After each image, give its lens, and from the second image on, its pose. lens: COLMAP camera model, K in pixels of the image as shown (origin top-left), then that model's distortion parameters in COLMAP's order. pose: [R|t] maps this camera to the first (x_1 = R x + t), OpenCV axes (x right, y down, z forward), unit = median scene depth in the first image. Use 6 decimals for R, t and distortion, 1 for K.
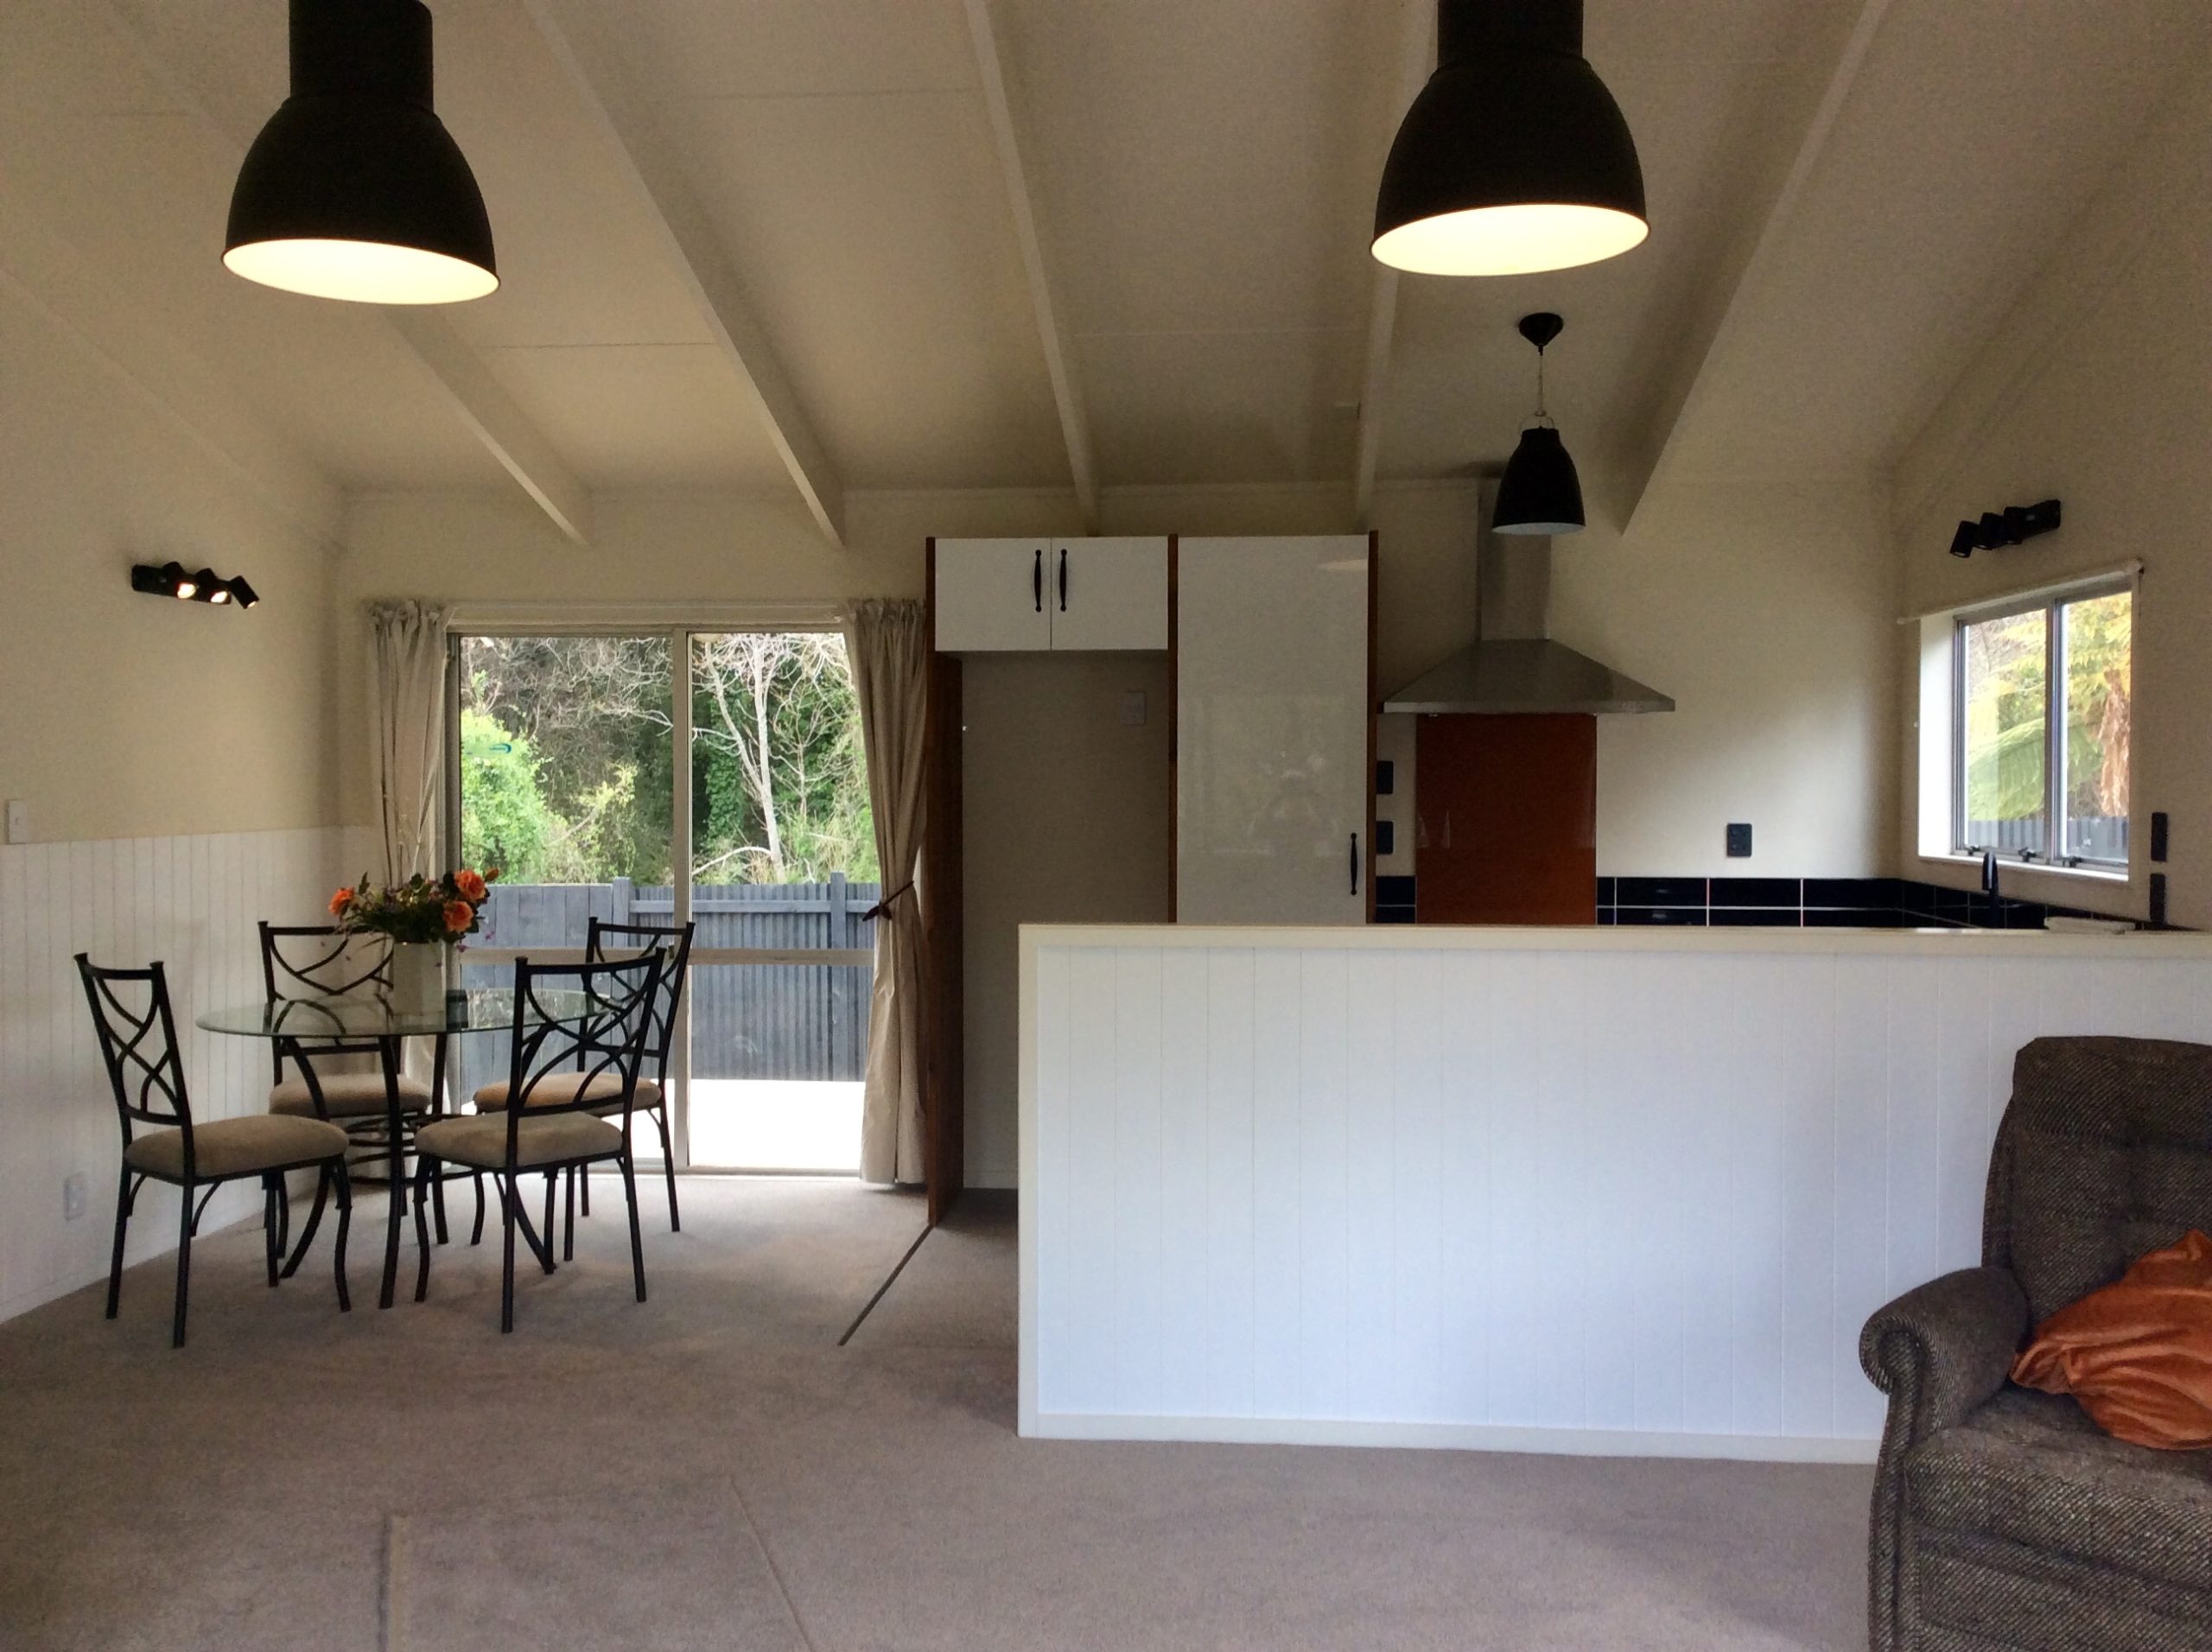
lens RADIAL K [[2081.0, 0, 986.6], [0, 2081.0, 936.3], [0, 0, 1]] dist [0.010797, 0.000445]
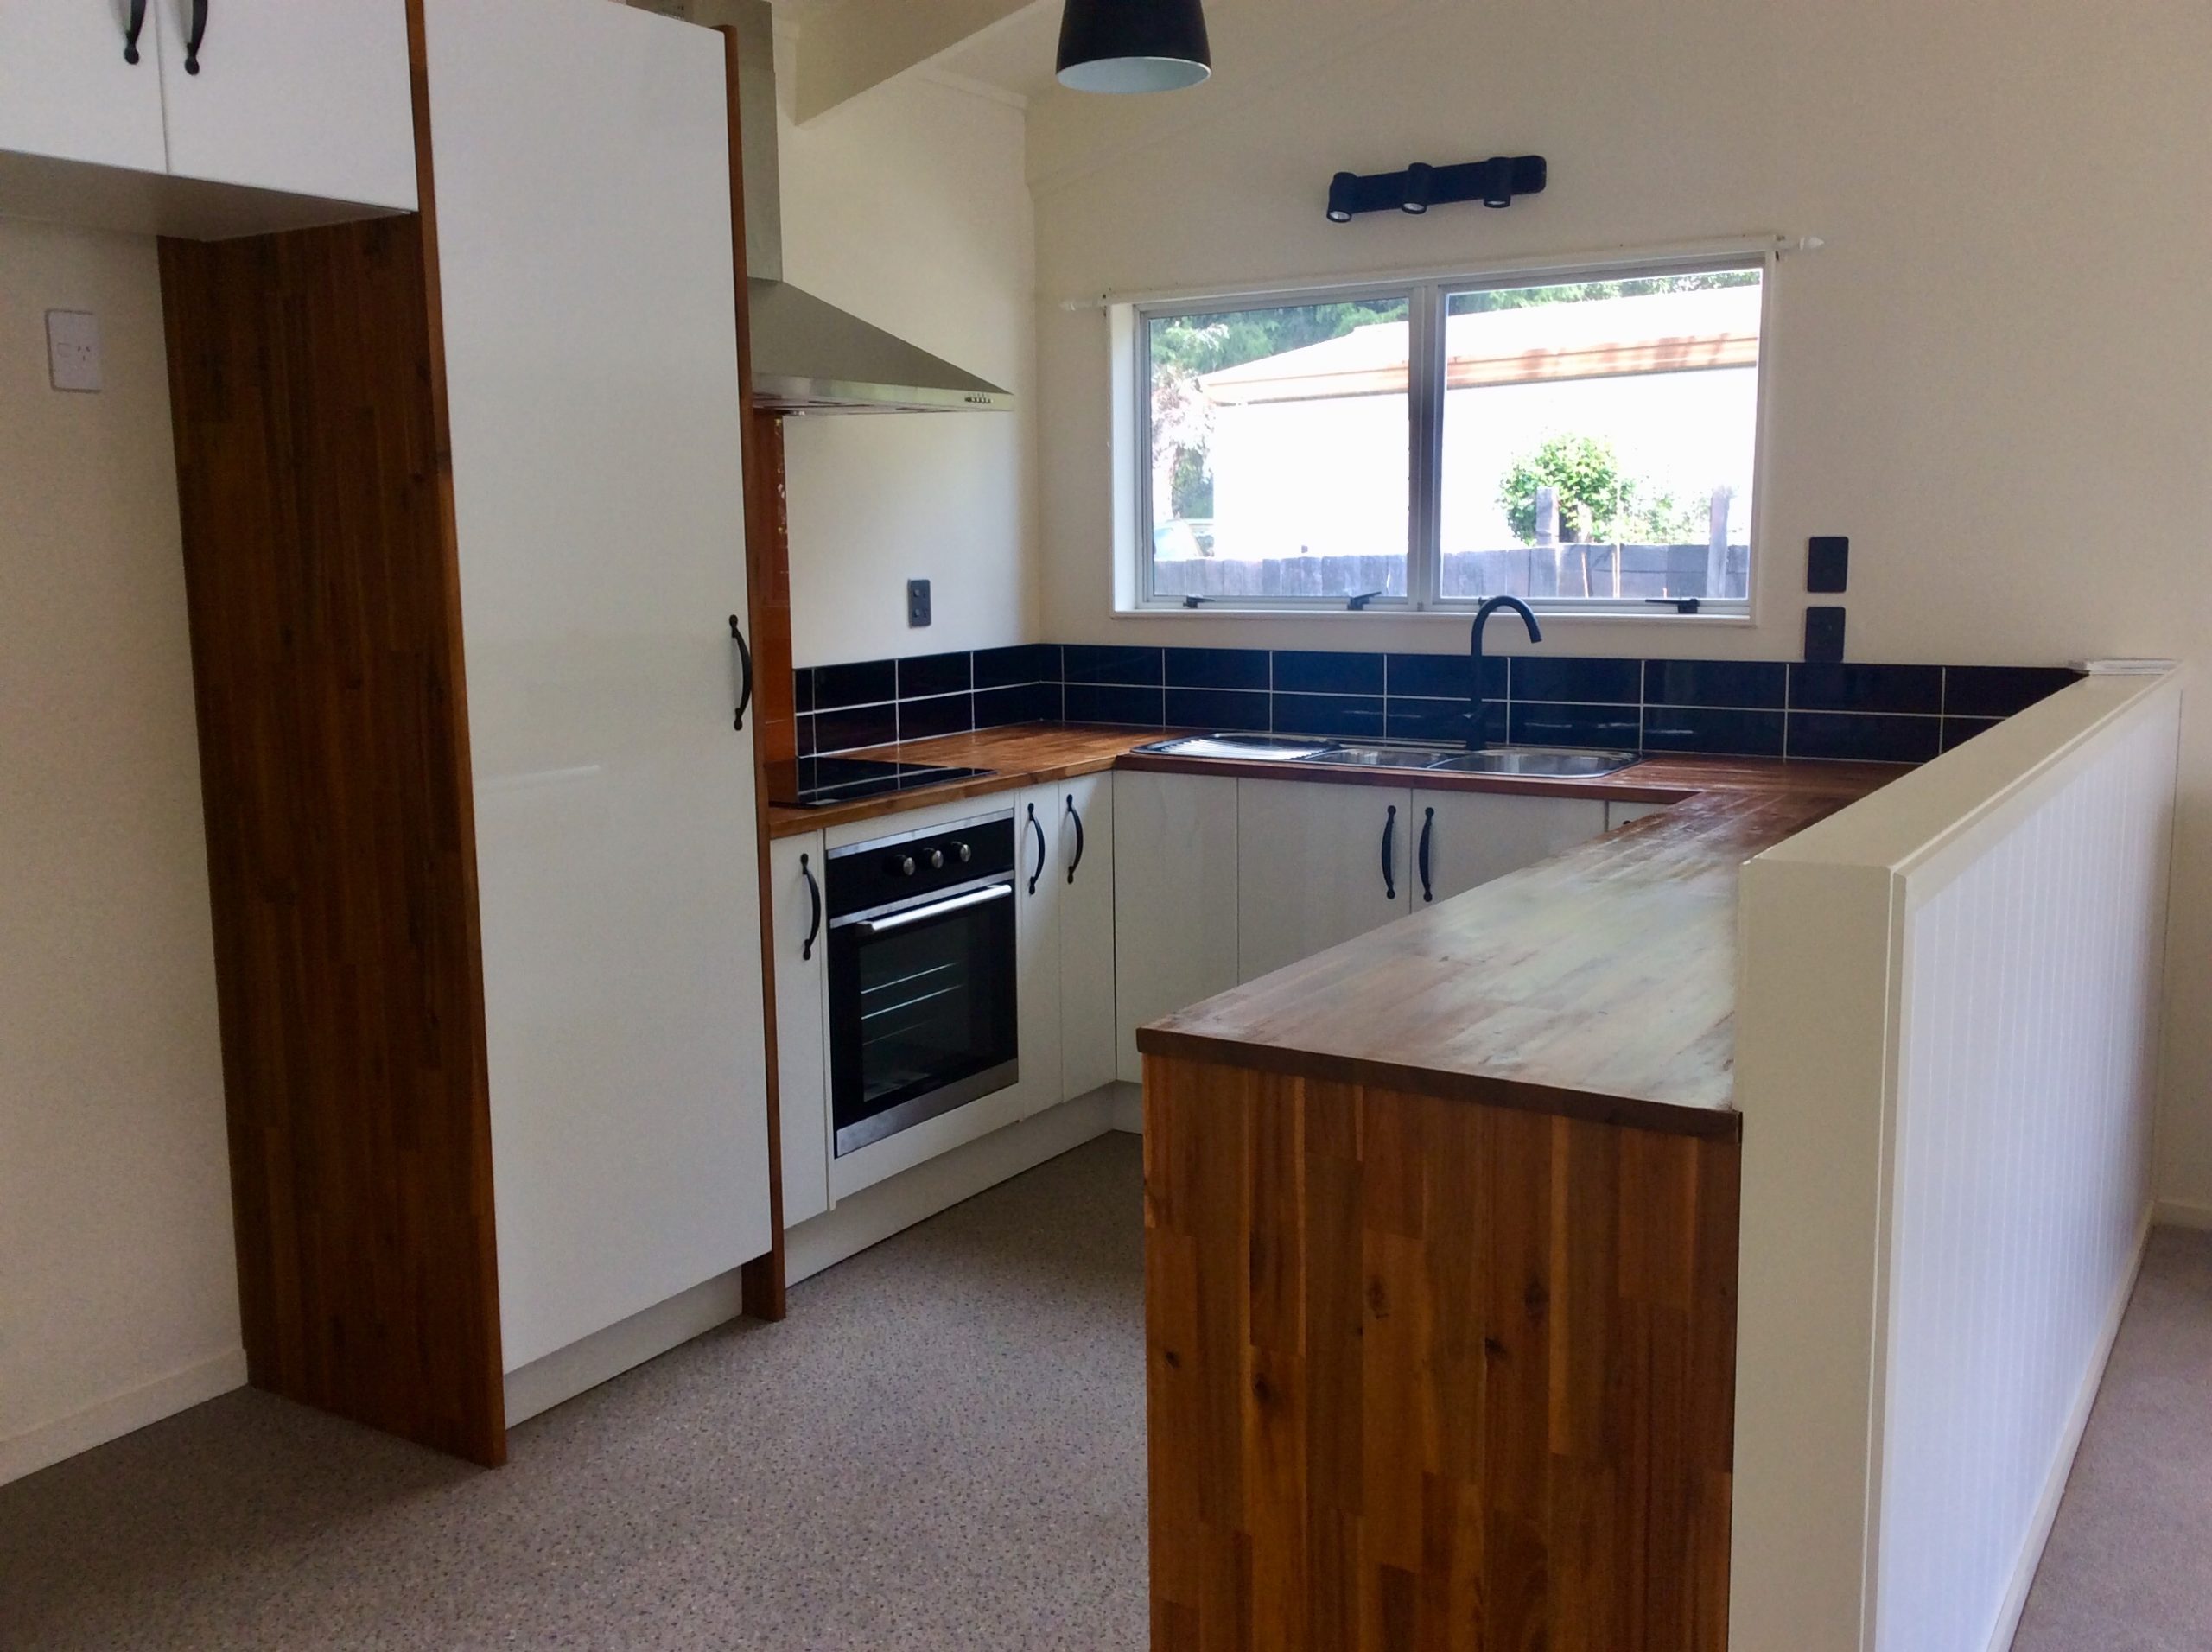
lens RADIAL K [[2024.0, 0, 1116.1], [0, 2024.0, 809.0], [0, 0, 1]] dist [0.088424, -0.153001]
pose [[0.420256, -0.130324, 0.897998, -0.230346], [0.082713, 0.991014, 0.105114, -0.041323], [-0.903628, 0.030102, 0.427259, 0.622552]]
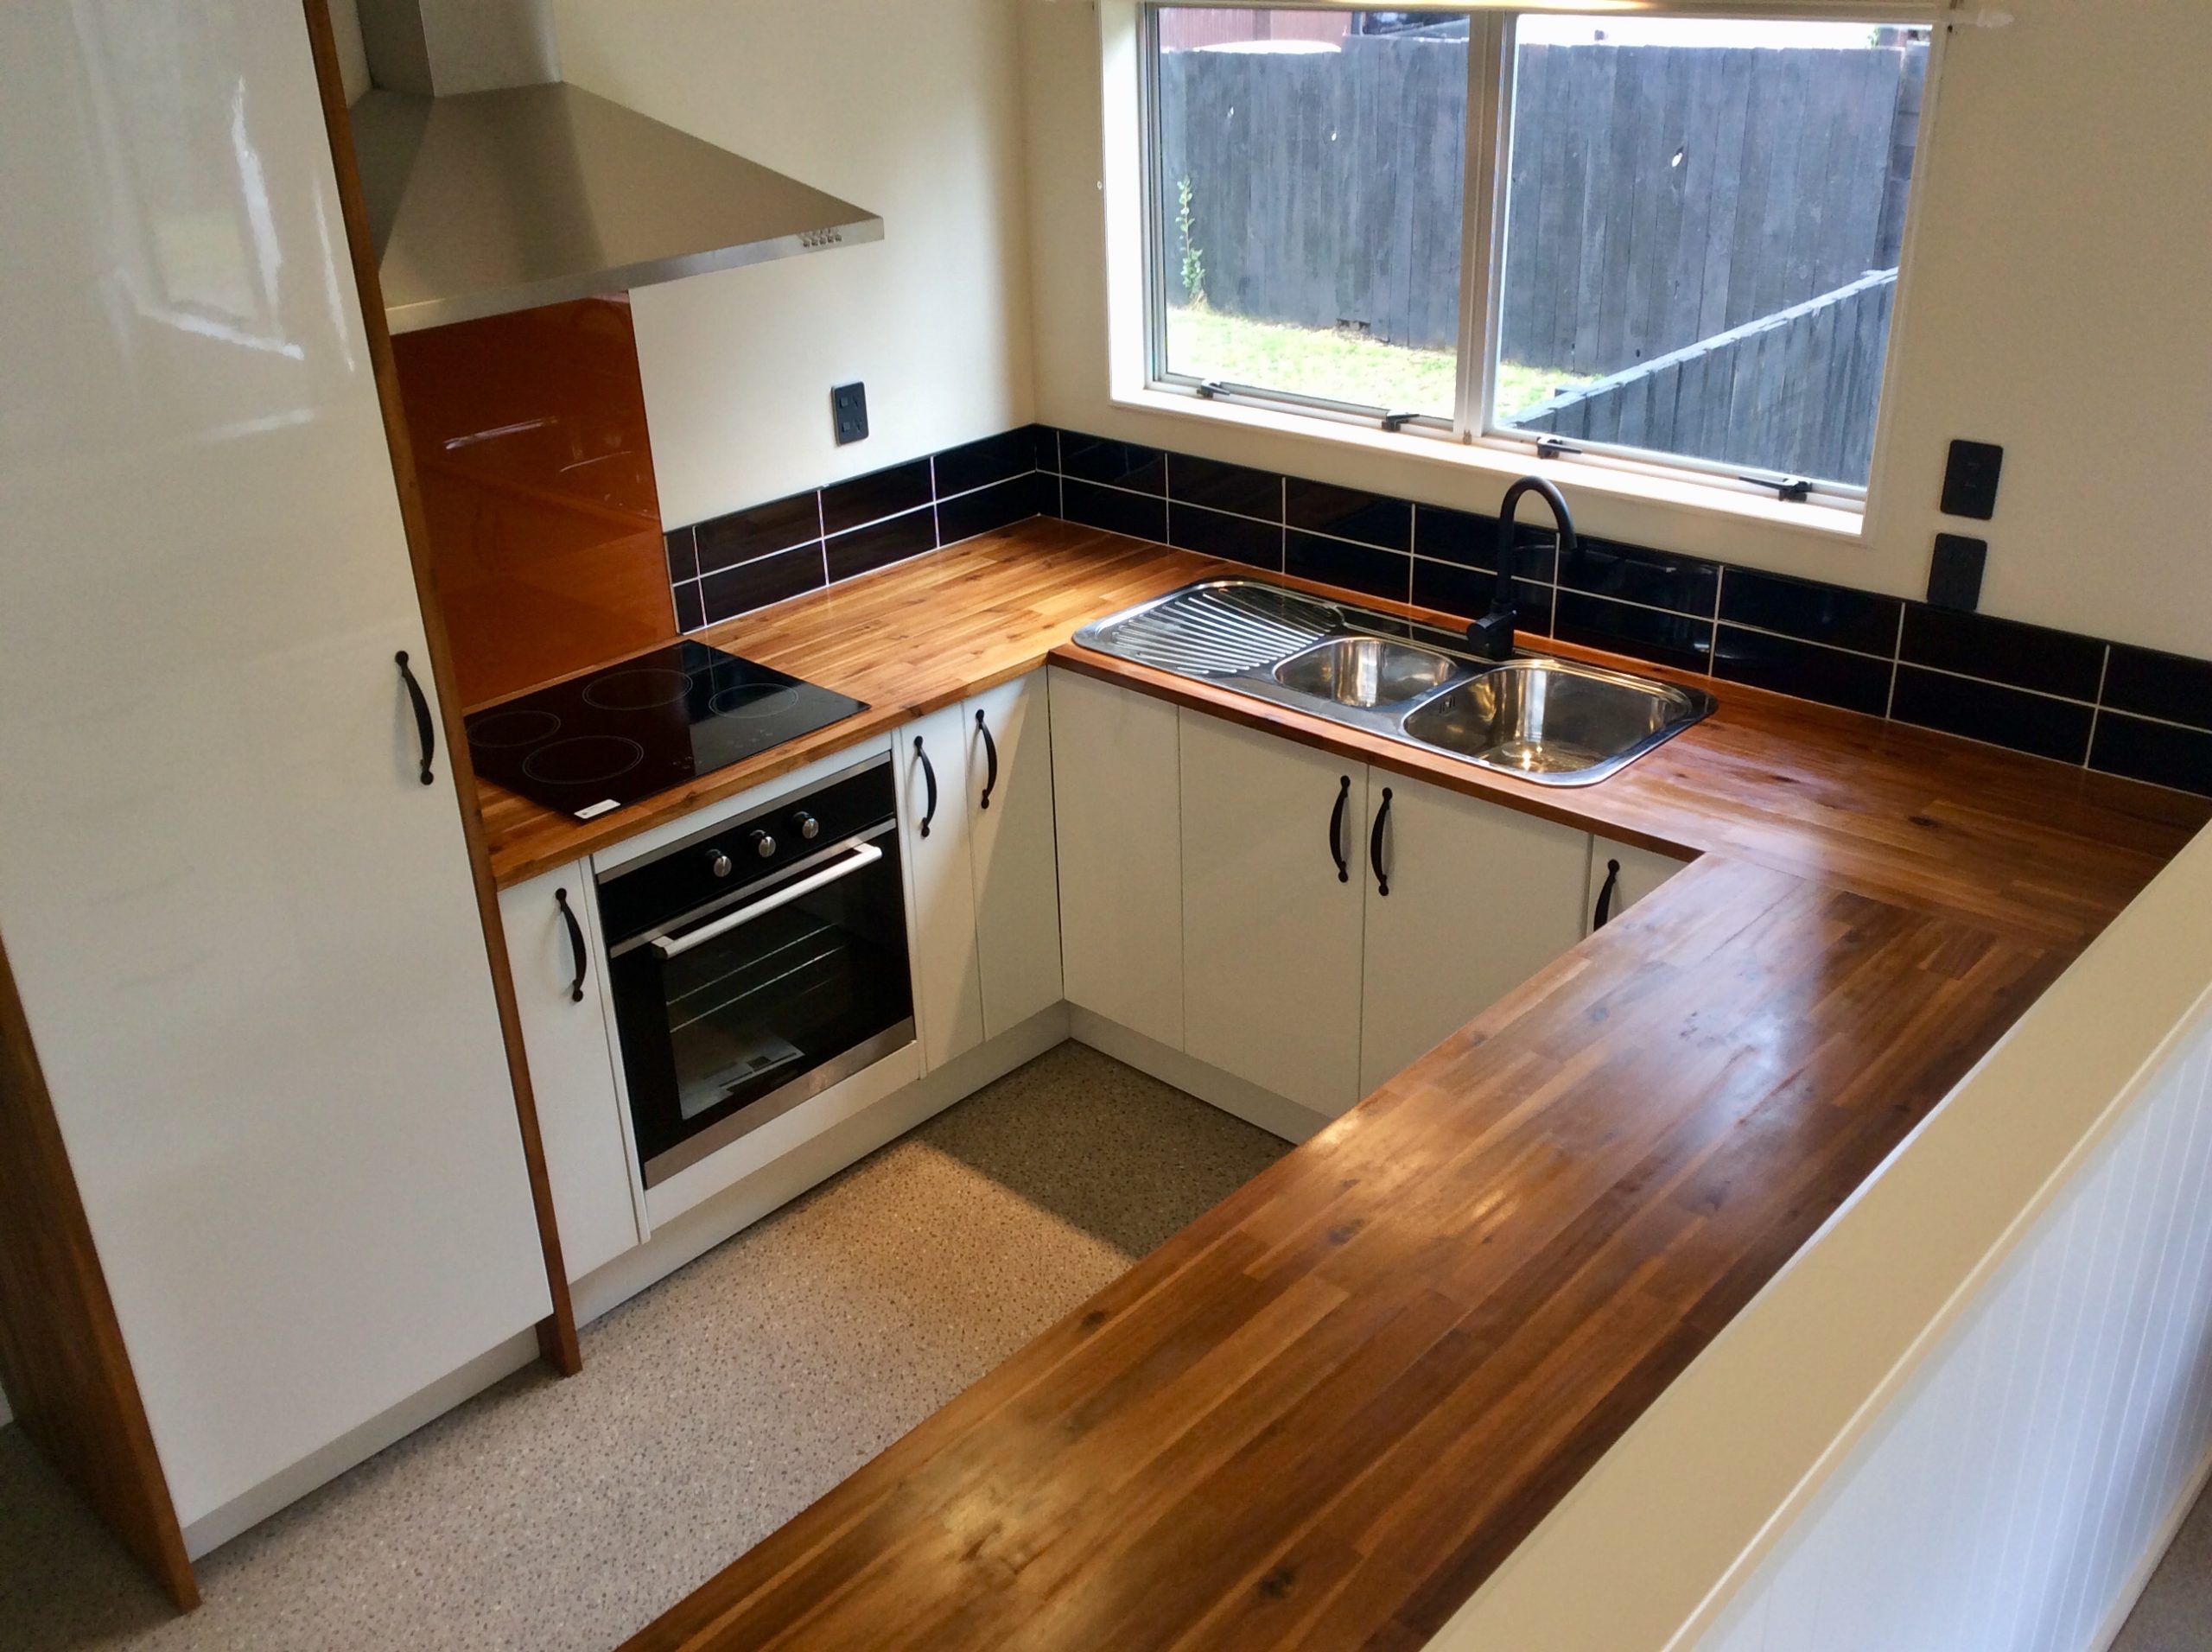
lens RADIAL K [[2024.0, 0, 1116.1], [0, 2024.0, 809.0], [0, 0, 1]] dist [0.088424, -0.153001]
pose [[0.576512, -0.362897, 0.732079, -0.048762], [0.094801, 0.919617, 0.381205, -0.147258], [-0.811570, -0.150367, 0.564574, 0.580685]]
